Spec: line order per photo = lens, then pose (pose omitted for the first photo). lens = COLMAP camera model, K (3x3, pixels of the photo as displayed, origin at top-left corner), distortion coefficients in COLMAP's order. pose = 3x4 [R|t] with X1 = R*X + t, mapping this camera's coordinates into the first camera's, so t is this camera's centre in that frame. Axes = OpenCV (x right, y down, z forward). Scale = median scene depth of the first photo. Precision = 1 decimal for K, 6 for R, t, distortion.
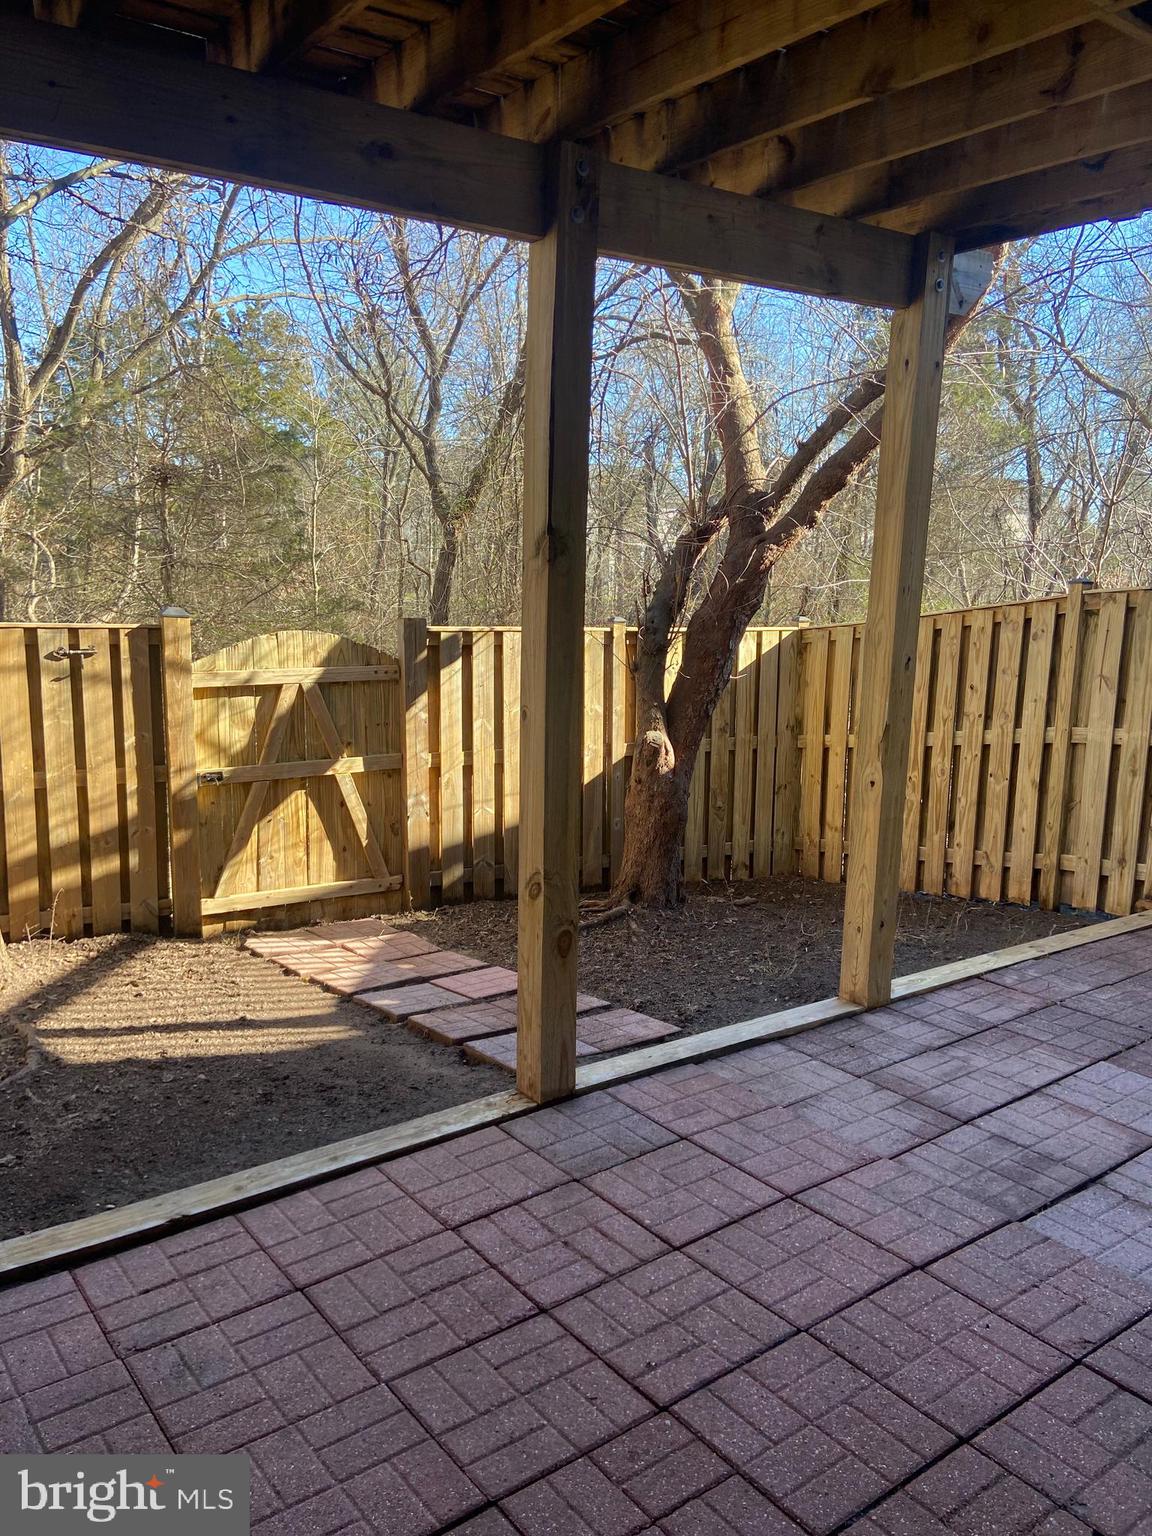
lens RADIAL K [[1182.0, 0, 583.9], [0, 1182.0, 768.1], [0, 0, 1]] dist [0.100725, -0.001107]
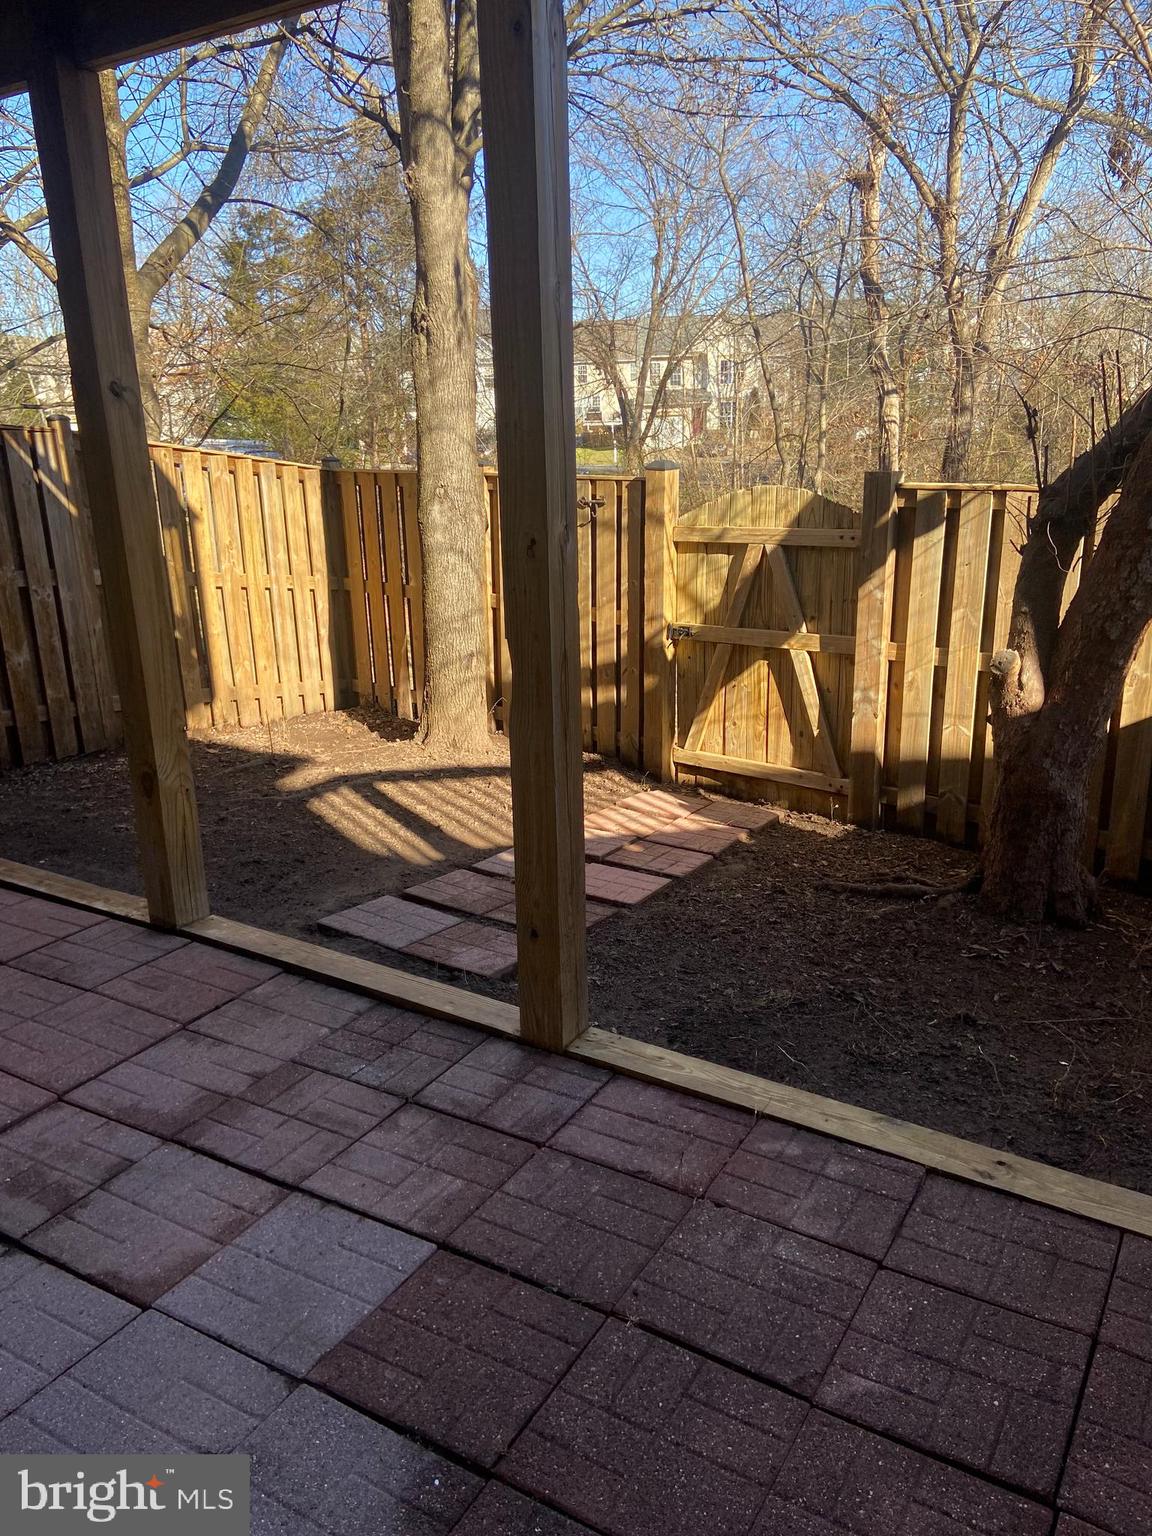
lens RADIAL K [[1182.0, 0, 583.9], [0, 1182.0, 768.1], [0, 0, 1]] dist [0.100725, -0.001107]
pose [[0.356364, 0.236496, -0.903922, 0.598800], [-0.131445, 0.970505, 0.202095, -0.071689], [0.925055, 0.046796, 0.376939, 0.537748]]
